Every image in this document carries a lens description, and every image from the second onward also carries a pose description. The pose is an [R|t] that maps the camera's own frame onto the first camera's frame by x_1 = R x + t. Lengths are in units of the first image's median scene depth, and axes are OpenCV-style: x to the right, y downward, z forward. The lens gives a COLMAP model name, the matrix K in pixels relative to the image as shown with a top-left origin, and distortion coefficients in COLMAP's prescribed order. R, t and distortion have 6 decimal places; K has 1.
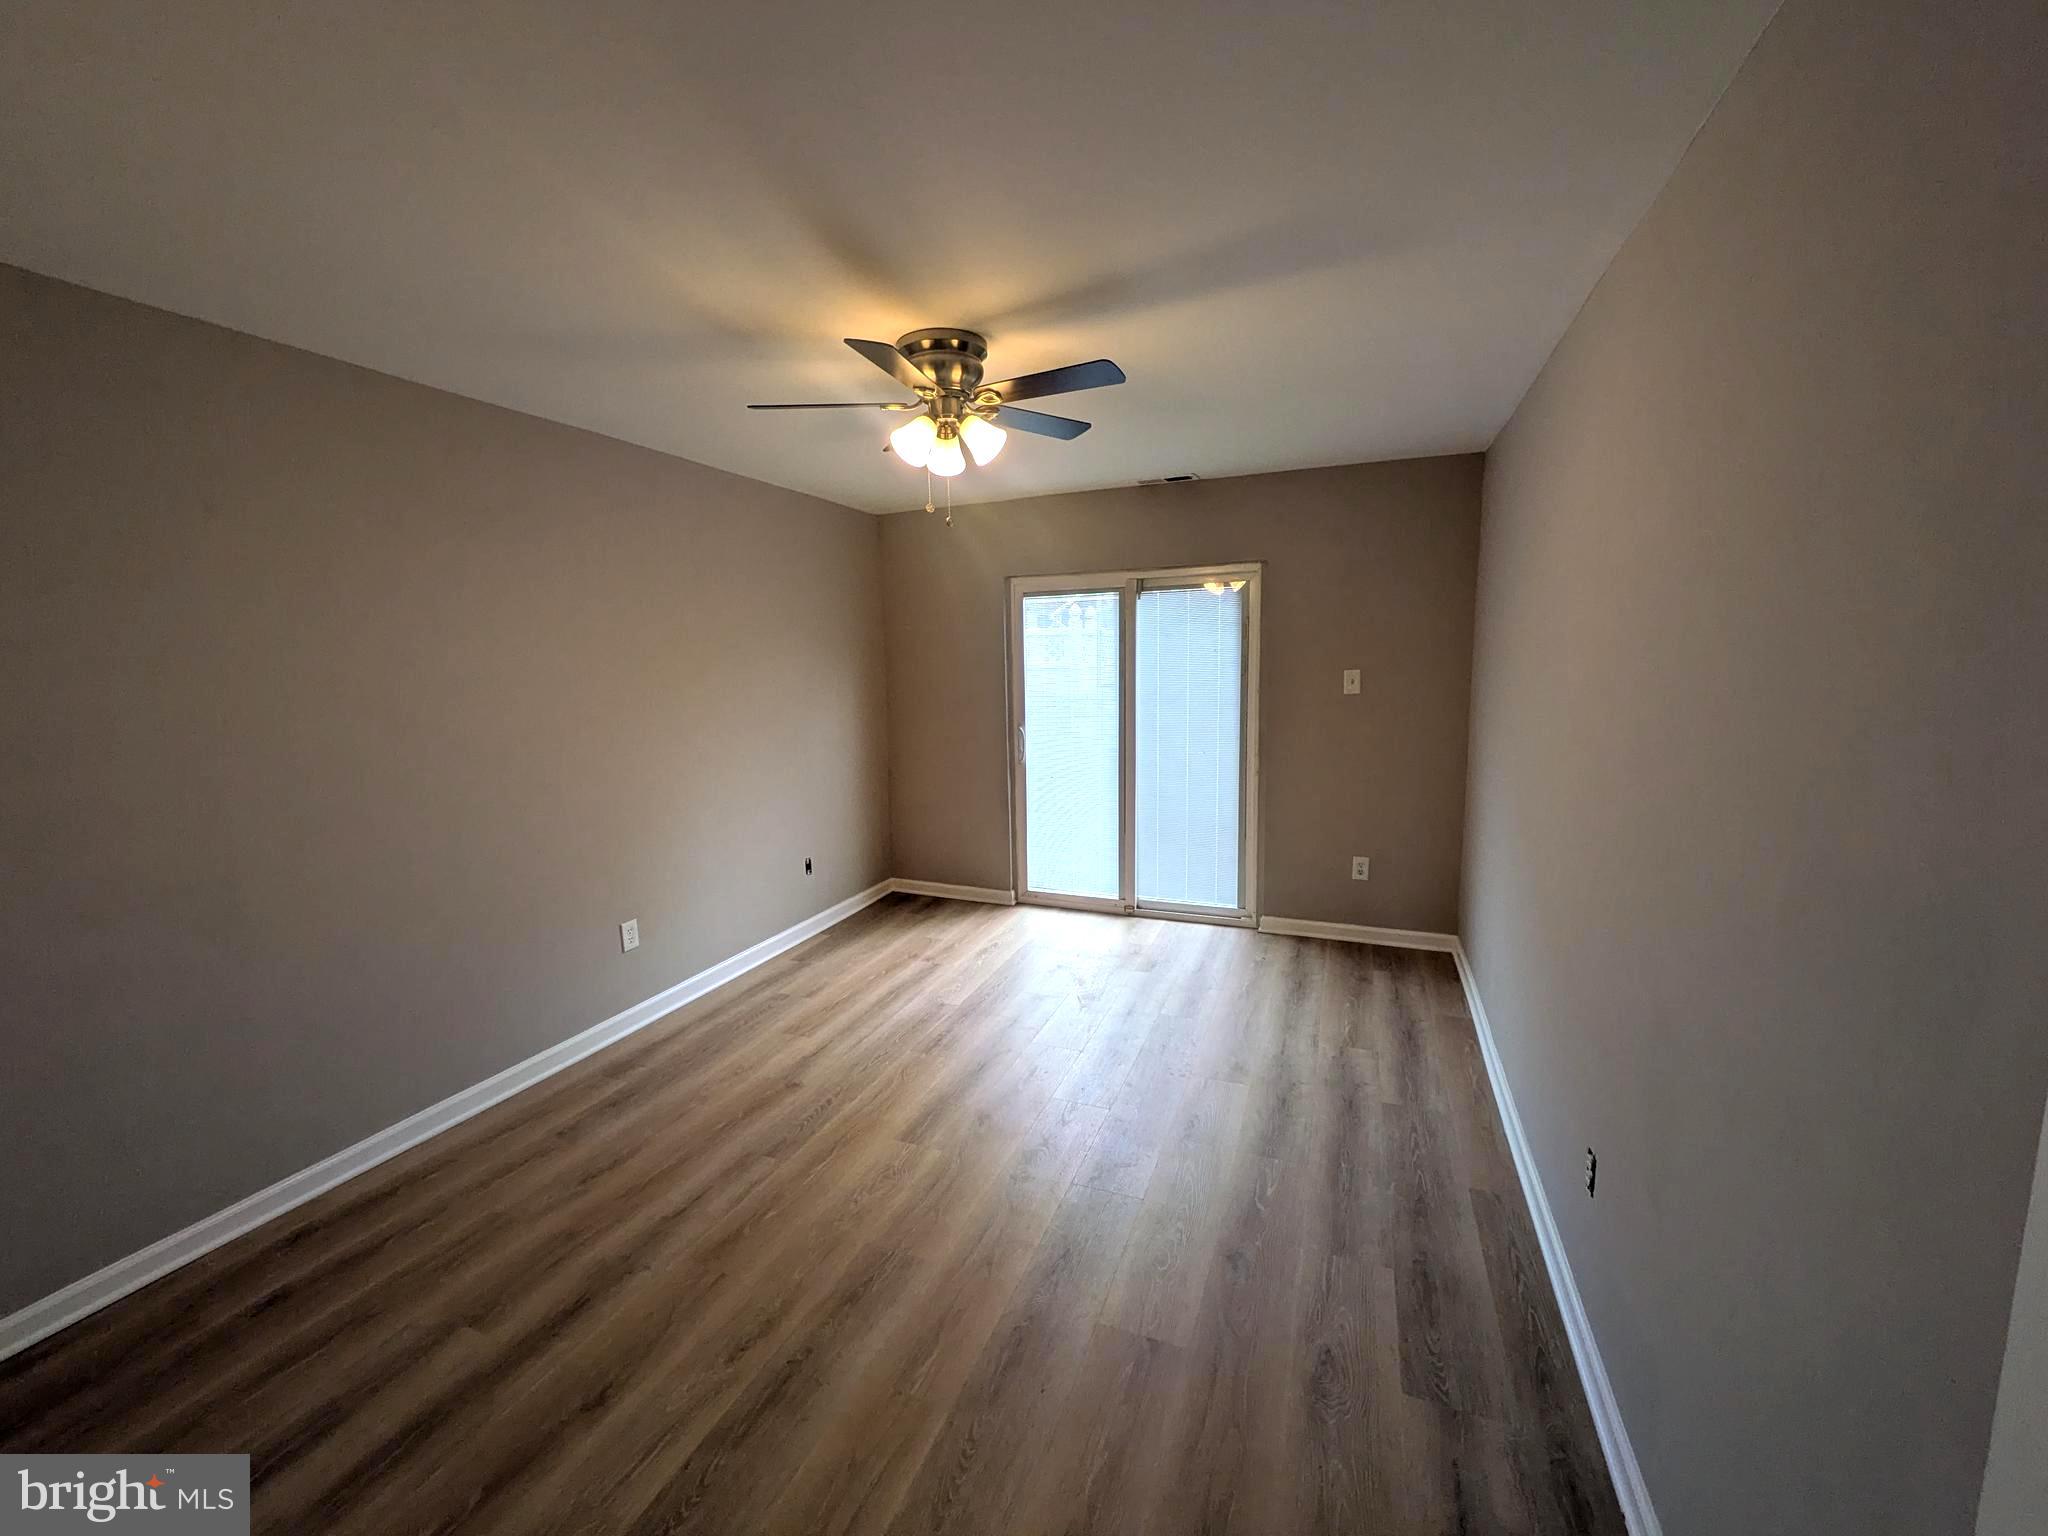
lens RADIAL K [[804.6, 0, 1027.0], [0, 804.6, 761.0], [0, 0, 1]] dist [0.008234, -0.001262]
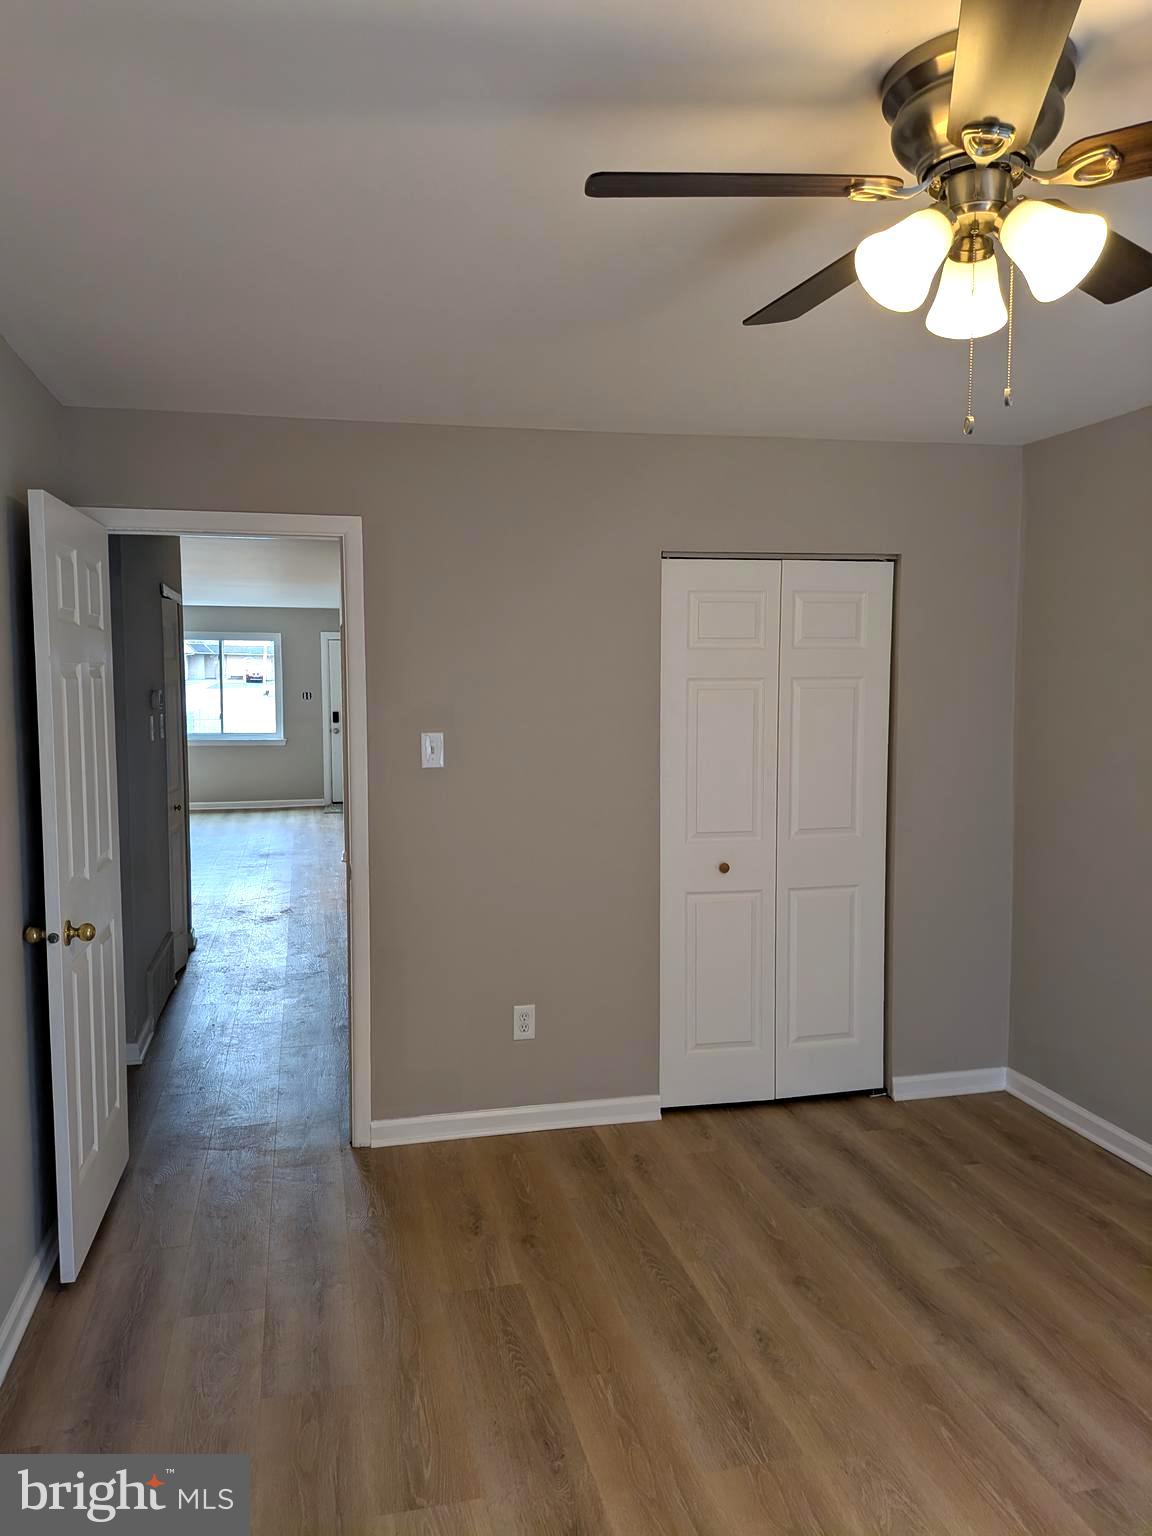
lens RADIAL K [[1085.3, 0, 577.6], [0, 1085.3, 741.3], [0, 0, 1]] dist [0.048033, -0.065379]
pose [[-0.809224, 0.049914, -0.585375, 0.601893], [-0.060339, 0.984054, 0.167321, -0.251545], [0.584393, 0.170721, -0.793309, 1.740020]]
